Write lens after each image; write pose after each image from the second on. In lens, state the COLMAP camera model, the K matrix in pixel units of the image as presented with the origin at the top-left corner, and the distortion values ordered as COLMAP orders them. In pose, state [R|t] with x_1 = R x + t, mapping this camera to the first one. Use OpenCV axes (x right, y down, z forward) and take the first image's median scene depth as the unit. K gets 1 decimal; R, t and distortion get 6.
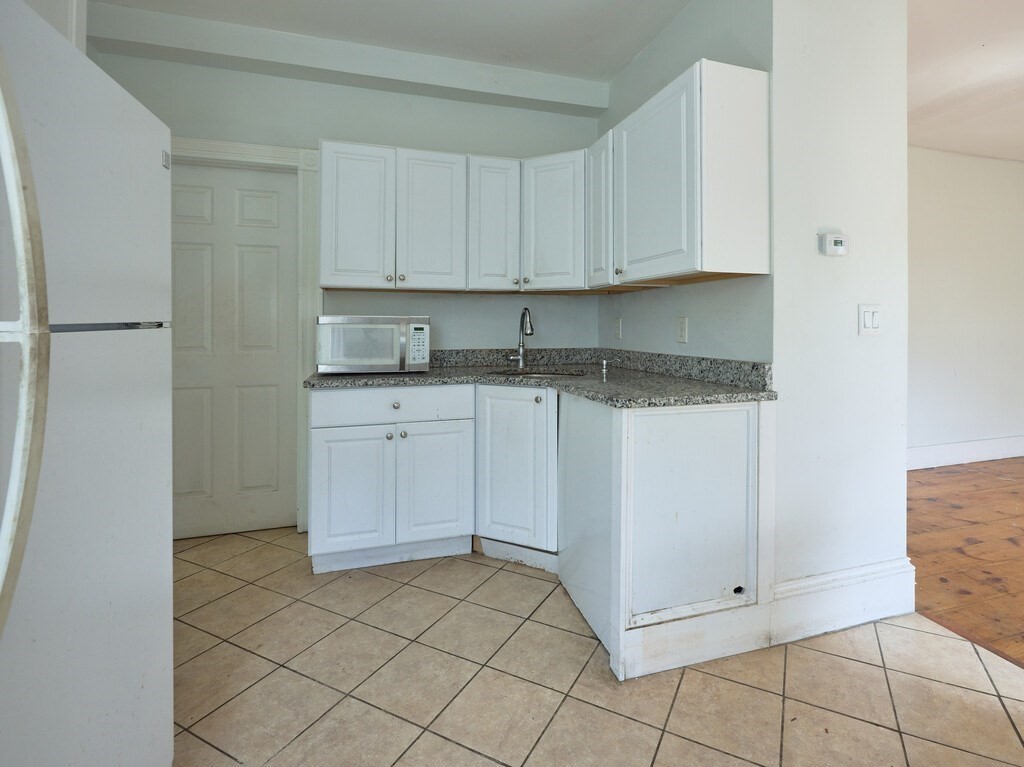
lens RADIAL K [[521.3, 0, 540.3], [0, 521.3, 320.1], [0, 0, 1]] dist [-0.004593, 0.002022]
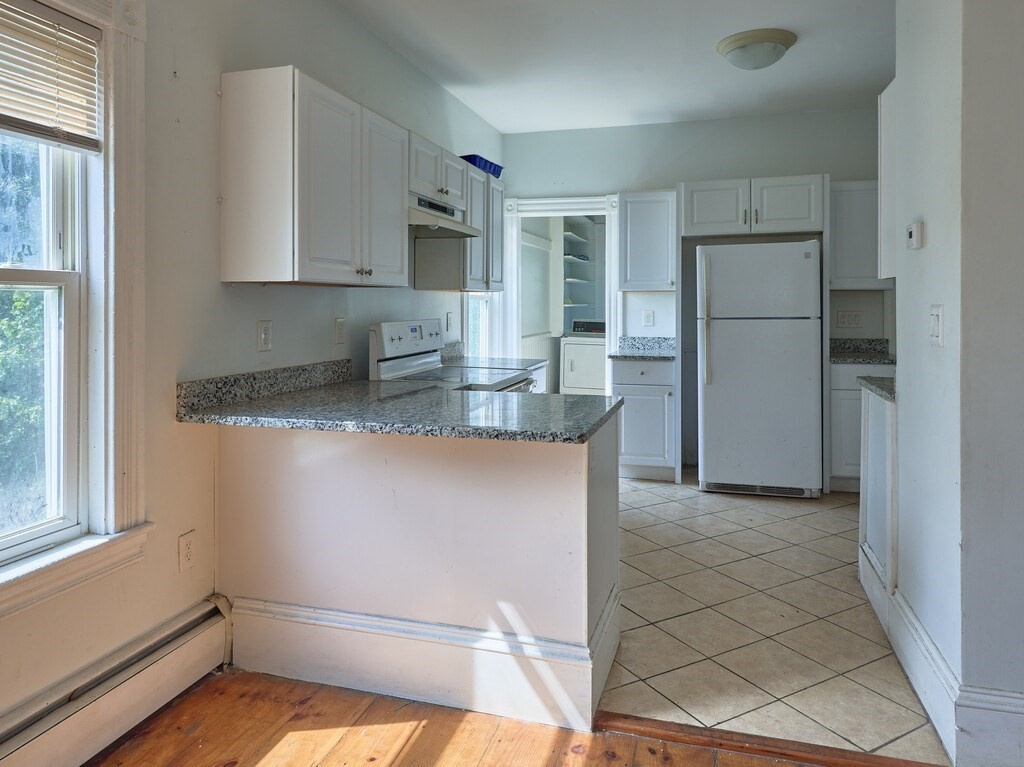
lens RADIAL K [[693.5, 0, 513.1], [0, 693.5, 306.0], [0, 0, 1]] dist [0.003665, -0.001215]
pose [[-0.570157, -0.000675, -0.821536, 1.642798], [0.003814, 0.999987, -0.003469, -0.025307], [0.821527, -0.005111, -0.570147, 0.970280]]
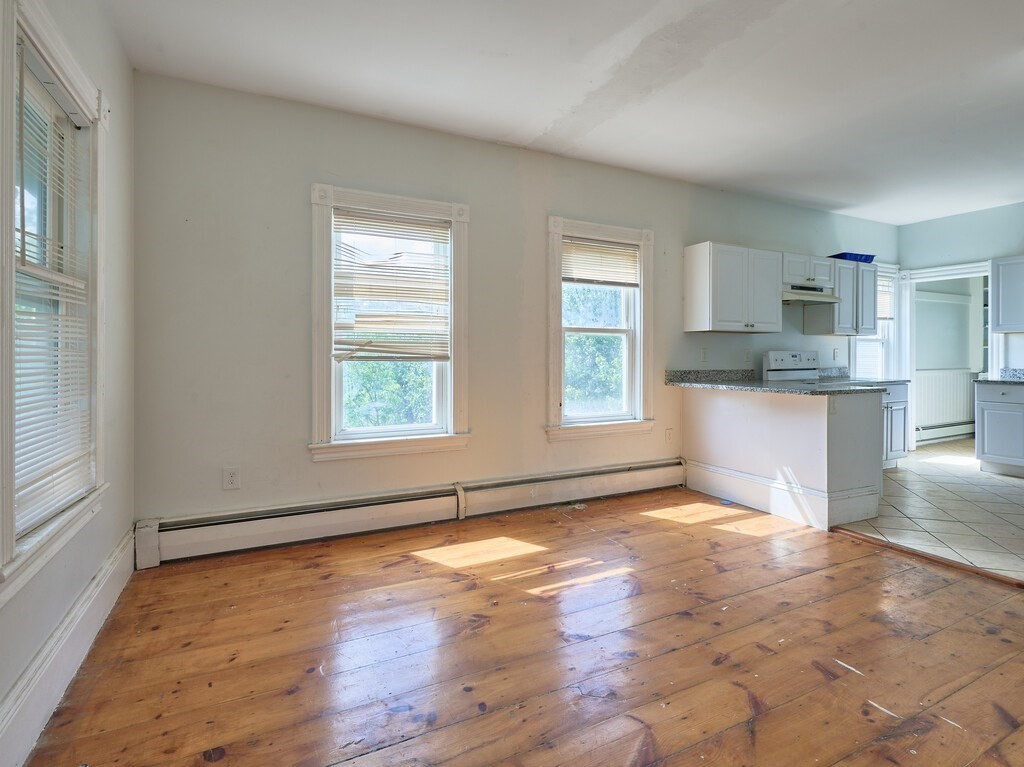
lens RADIAL K [[521.3, 0, 525.1], [0, 521.3, 355.8], [0, 0, 1]] dist [-0.004593, 0.002022]
pose [[-0.987889, -0.003951, -0.155114, 1.929067], [-0.003092, 0.999979, -0.005781, 0.037635], [0.155133, -0.005231, -0.987880, 1.874682]]
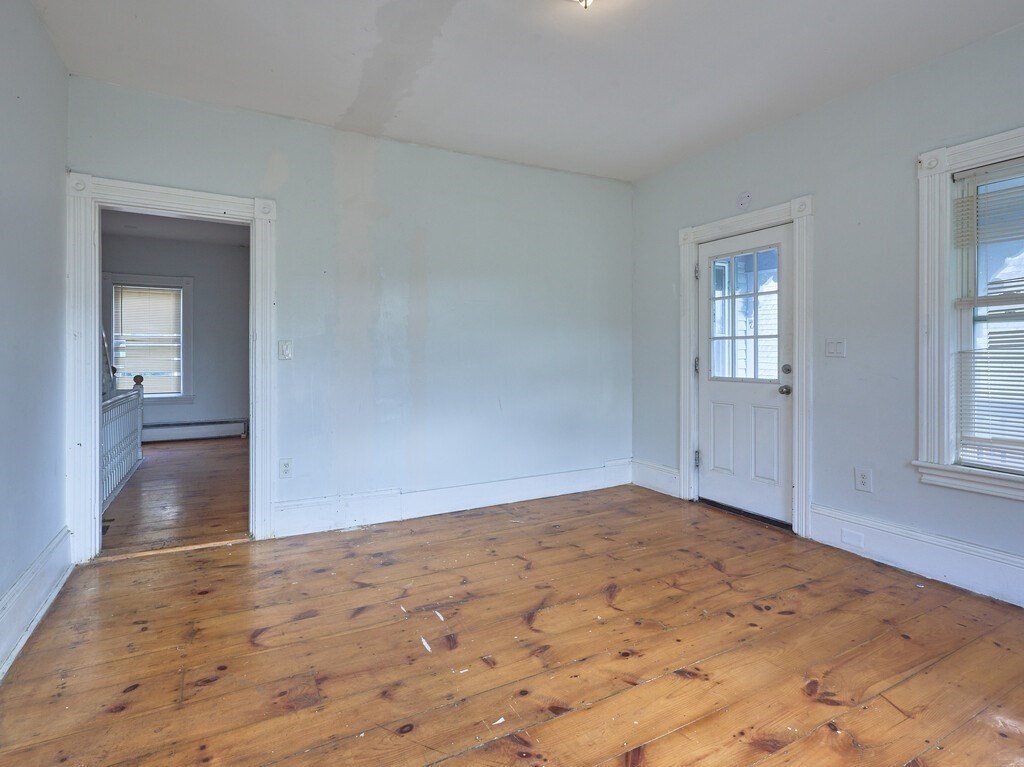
lens RADIAL K [[521.3, 0, 494.5], [0, 521.3, 360.3], [0, 0, 1]] dist [-0.004593, 0.002022]
pose [[0.986818, -0.005215, 0.161750, 1.248645], [0.002416, 0.999844, 0.017494, 0.017063], [-0.161816, -0.016872, 0.986677, 0.195132]]
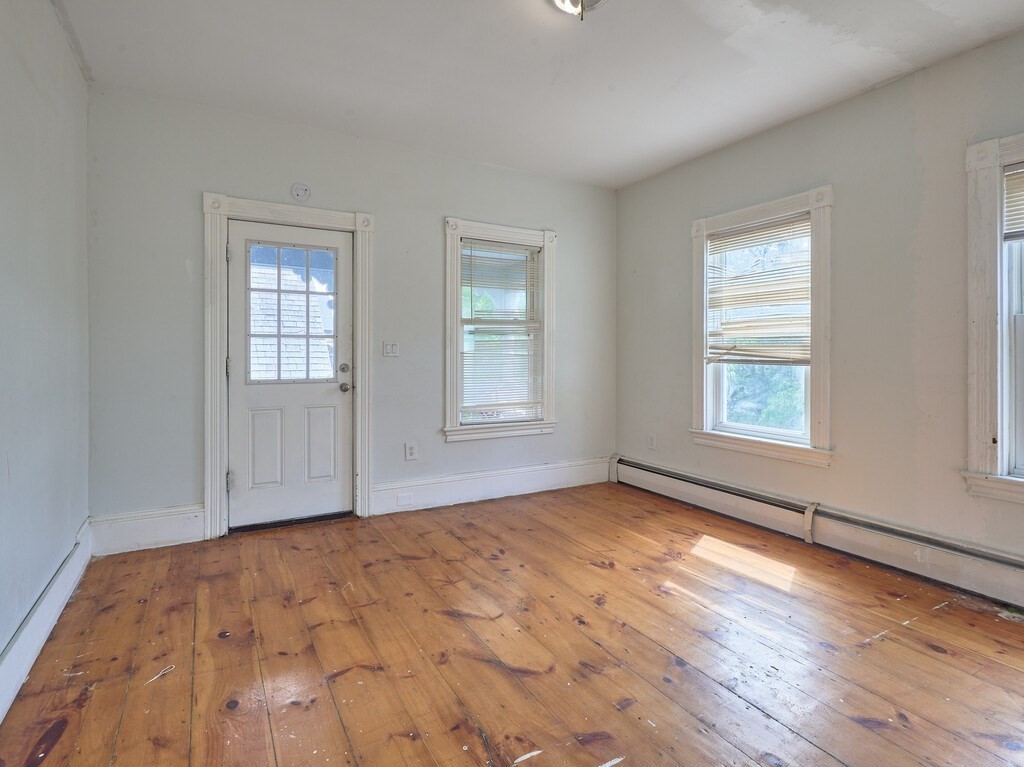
lens RADIAL K [[521.3, 0, 493.3], [0, 521.3, 354.1], [0, 0, 1]] dist [-0.004593, 0.002022]
pose [[-0.183292, -0.005280, 0.983044, 0.657572], [-0.011298, 0.999931, 0.003264, 0.018417], [-0.982994, -0.010509, -0.183339, 1.387569]]
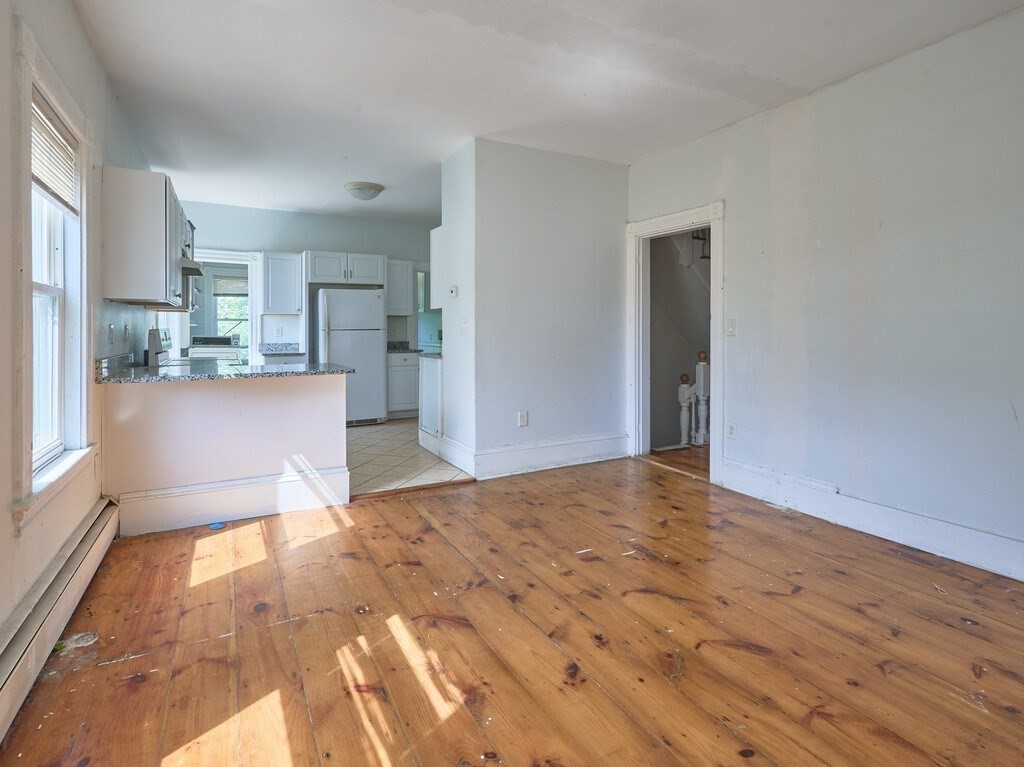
lens RADIAL K [[521.3, 0, 502.8], [0, 521.3, 335.4], [0, 0, 1]] dist [-0.004593, 0.002022]
pose [[0.166764, 0.004719, -0.985985, 2.442436], [0.007977, 0.999949, 0.006135, 0.024051], [0.985965, -0.008888, 0.166718, 0.731623]]
